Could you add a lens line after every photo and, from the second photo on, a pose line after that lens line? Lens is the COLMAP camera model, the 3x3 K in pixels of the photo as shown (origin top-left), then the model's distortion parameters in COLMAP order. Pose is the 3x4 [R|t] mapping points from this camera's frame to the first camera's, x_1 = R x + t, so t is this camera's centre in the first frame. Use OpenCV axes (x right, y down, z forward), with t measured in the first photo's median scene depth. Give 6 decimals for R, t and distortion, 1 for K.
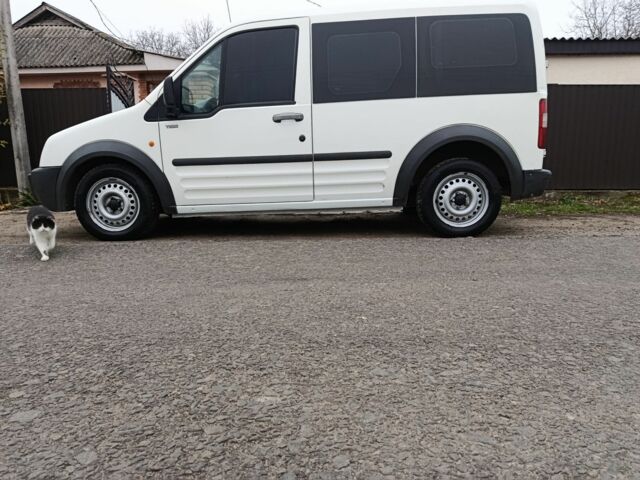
lens RADIAL K [[446.8, 0, 320.0], [0, 446.8, 240.0], [0, 0, 1]] dist [0.031269, -0.002176]
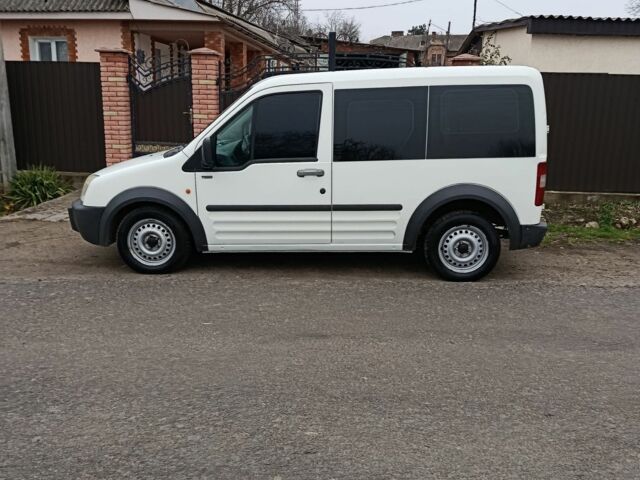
lens RADIAL K [[583.4, 0, 320.0], [0, 583.4, 240.0], [0, 0, 1]] dist [0.071400, -0.013883]
pose [[0.999406, 0.029968, -0.017023, -0.017607], [-0.028731, 0.997217, 0.068789, -0.202329], [0.019037, -0.068259, 0.997486, -0.457889]]
